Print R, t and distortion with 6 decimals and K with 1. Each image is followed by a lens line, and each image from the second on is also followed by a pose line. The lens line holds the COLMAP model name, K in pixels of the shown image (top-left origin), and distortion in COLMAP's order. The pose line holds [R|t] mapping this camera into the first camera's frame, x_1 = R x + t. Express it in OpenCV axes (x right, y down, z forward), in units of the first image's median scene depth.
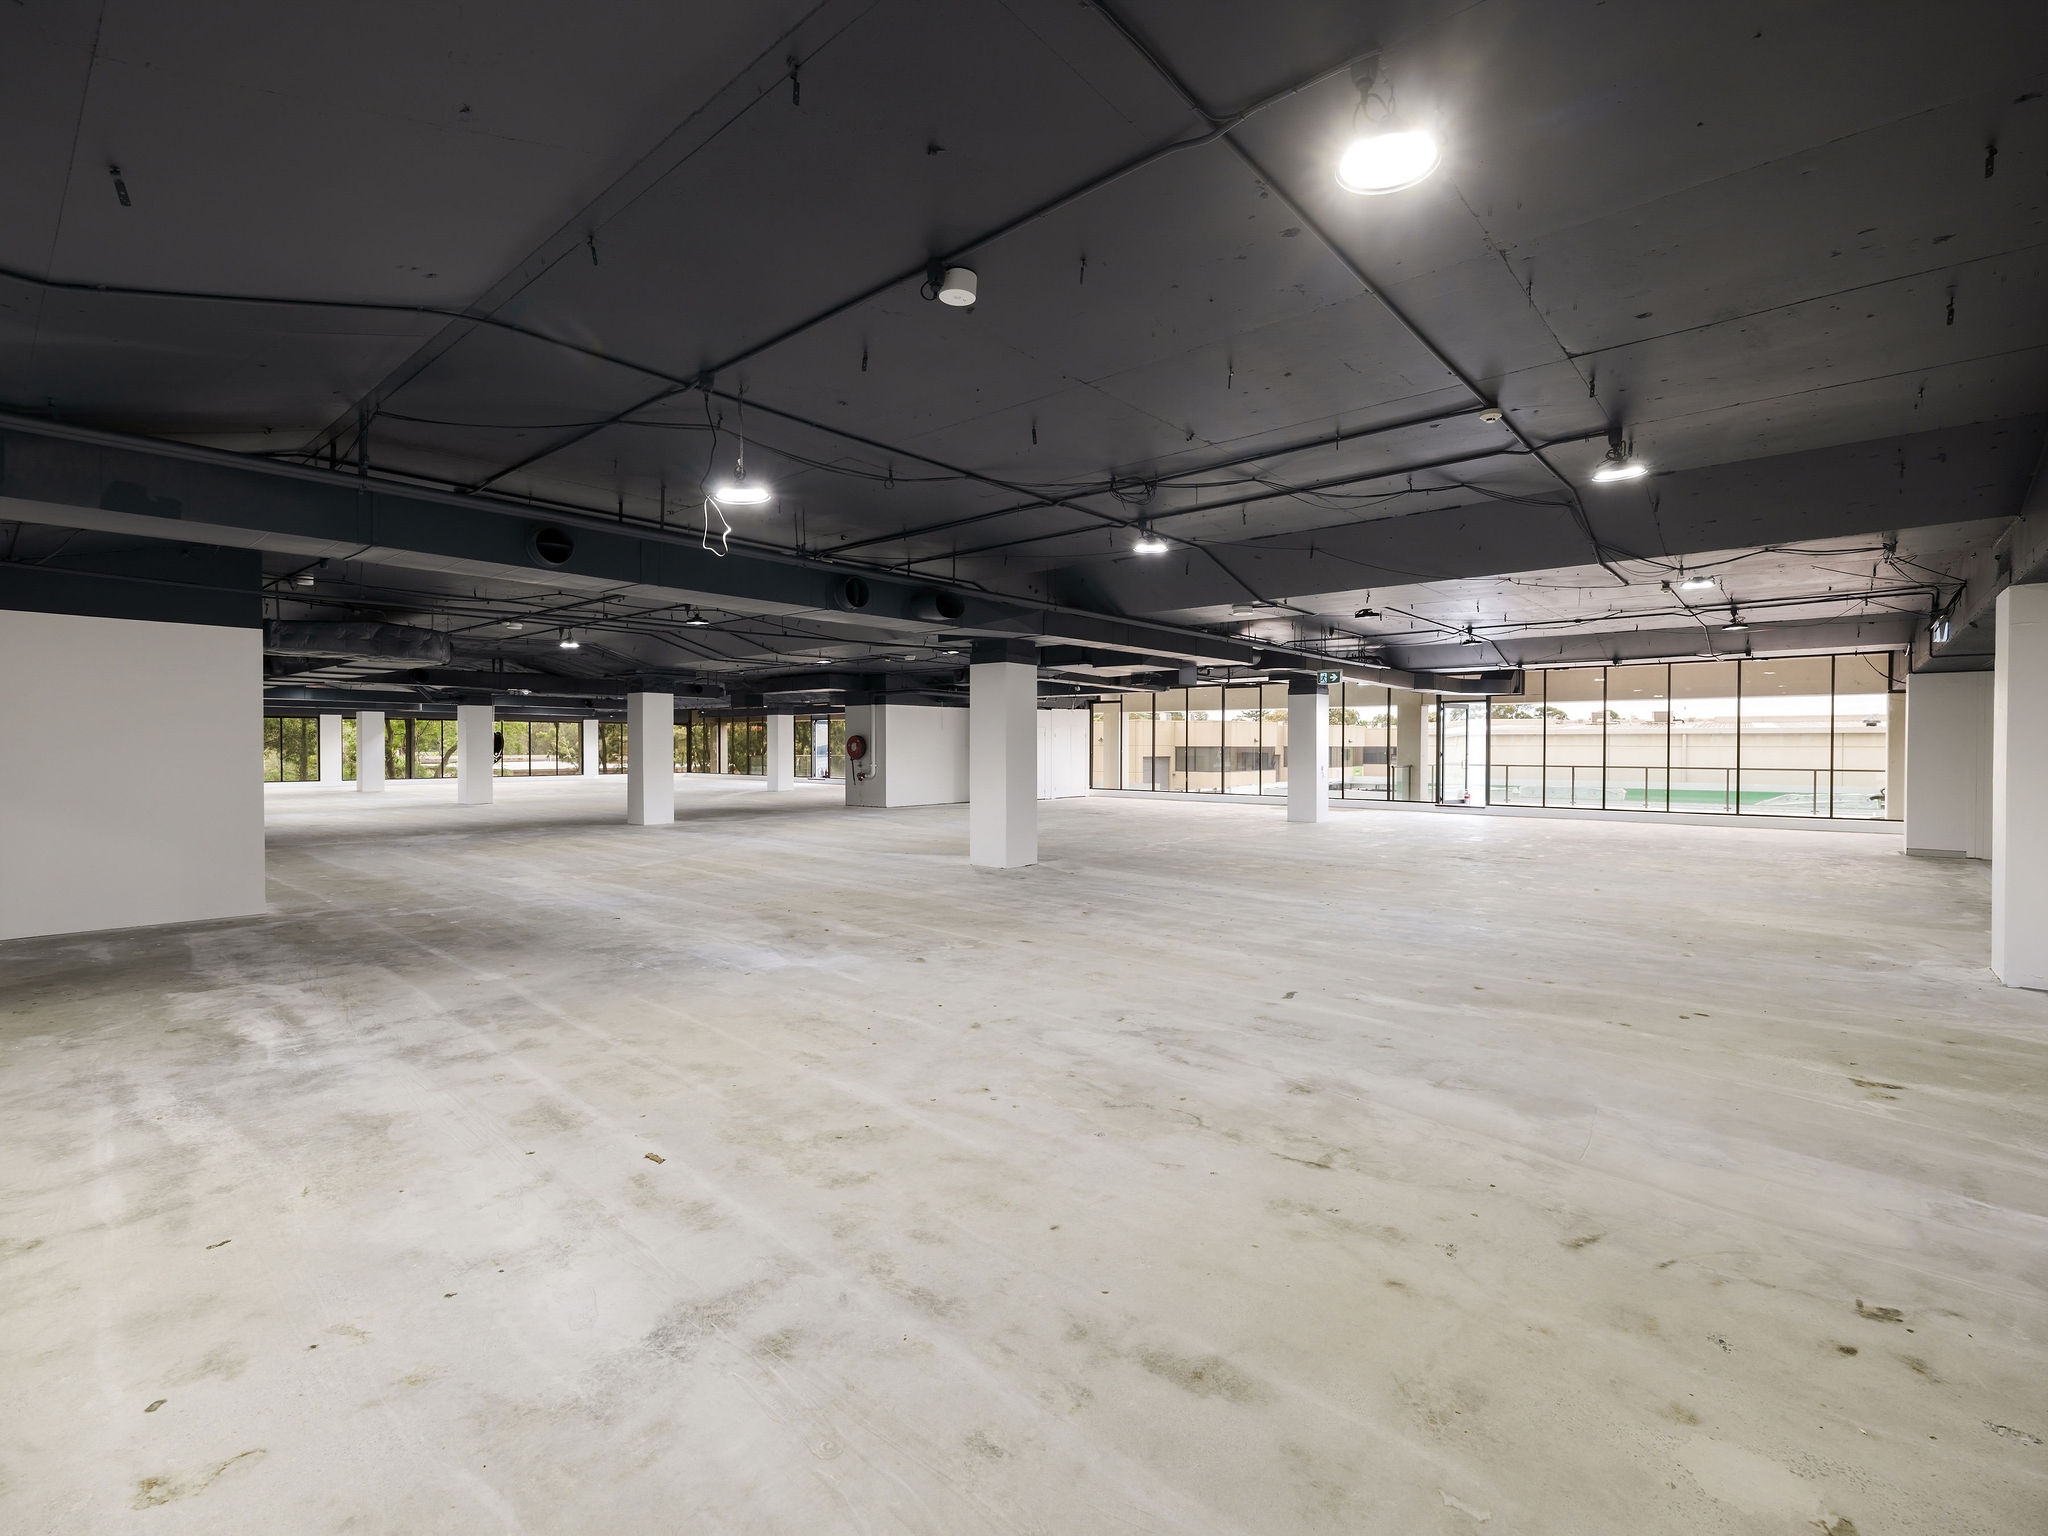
lens RADIAL K [[930.9, 0, 1023.0], [0, 930.9, 760.0], [0, 0, 1]] dist [-0.000406, 0.000337]
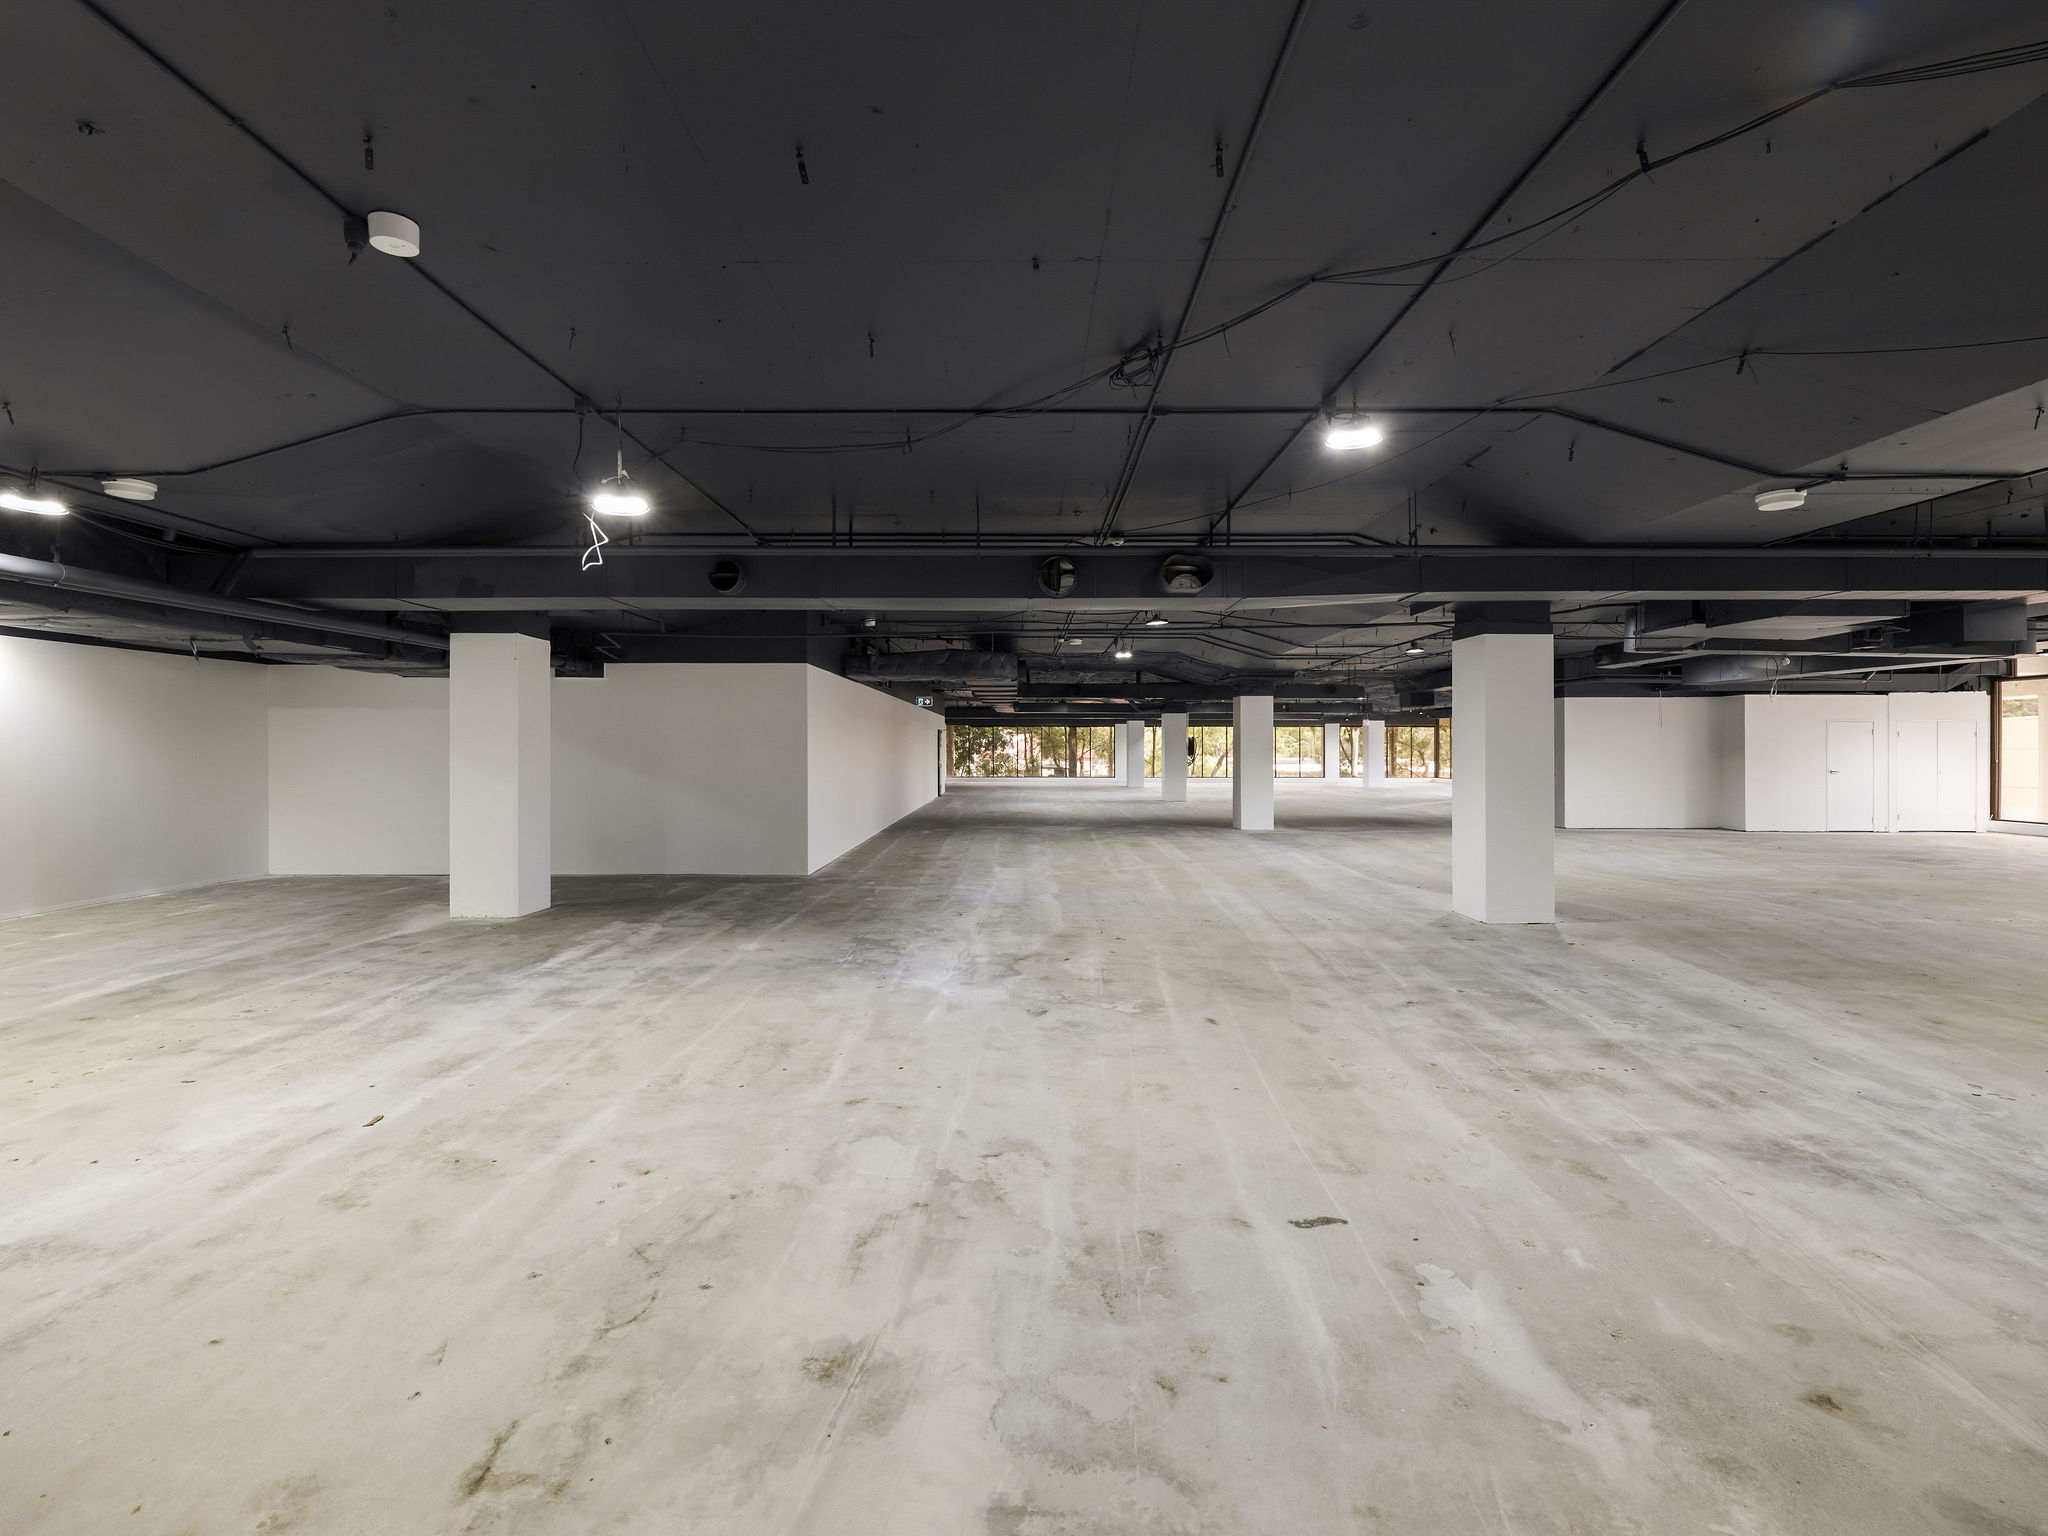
lens RADIAL K [[930.9, 0, 1023.0], [0, 930.9, 760.0], [0, 0, 1]] dist [-0.000406, 0.000337]
pose [[0.647214, 0.010007, -0.762243, 0.728839], [-0.012229, 0.999921, 0.002744, -0.015297], [0.762210, 0.007546, 0.647285, 0.656177]]
